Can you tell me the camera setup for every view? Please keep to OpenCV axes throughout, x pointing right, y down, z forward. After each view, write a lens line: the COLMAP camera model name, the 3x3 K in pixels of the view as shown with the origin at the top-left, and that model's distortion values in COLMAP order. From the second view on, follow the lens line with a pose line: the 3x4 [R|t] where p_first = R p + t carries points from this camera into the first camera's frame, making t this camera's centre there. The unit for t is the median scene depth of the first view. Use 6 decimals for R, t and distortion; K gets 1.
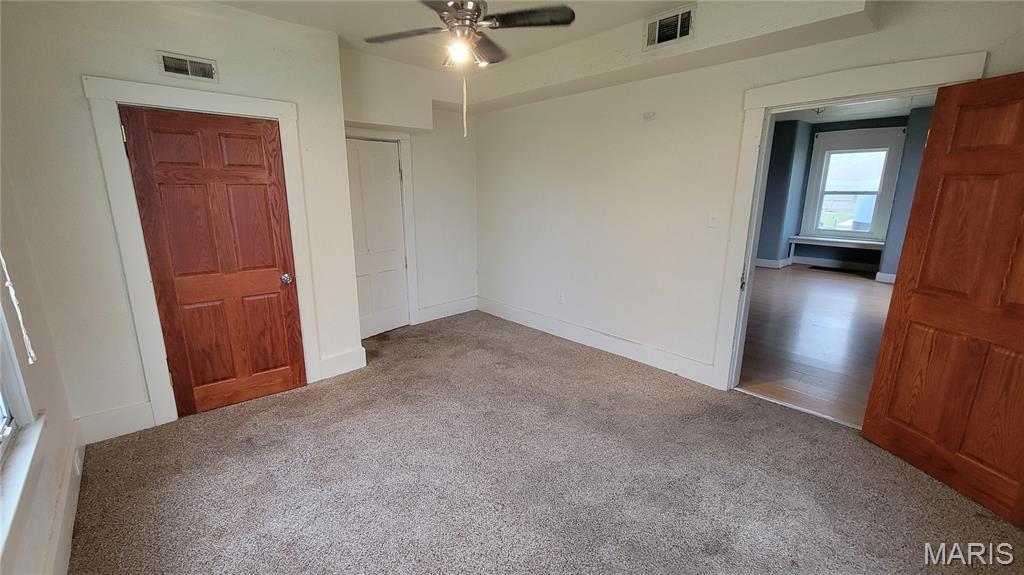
lens RADIAL K [[420.1, 0, 514.9], [0, 420.1, 286.4], [0, 0, 1]] dist [0.008443, 0.000334]
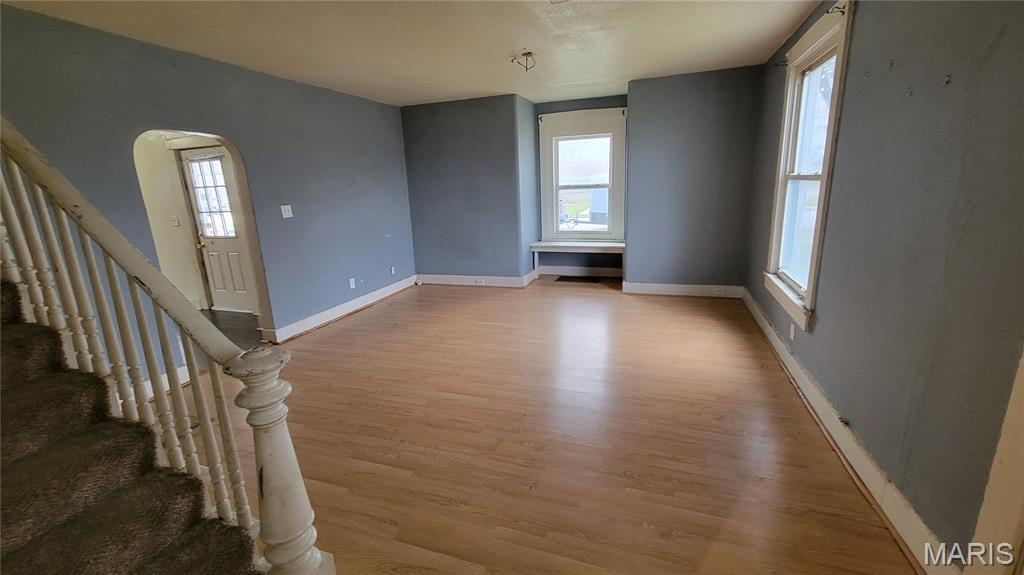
lens RADIAL K [[420.1, 0, 509.9], [0, 420.1, 287.4], [0, 0, 1]] dist [0.008443, 0.000334]
pose [[0.882860, -0.144266, 0.446928, 0.252424], [0.145010, 0.988888, 0.032756, -0.069727], [-0.446688, 0.035890, 0.893970, 0.314222]]
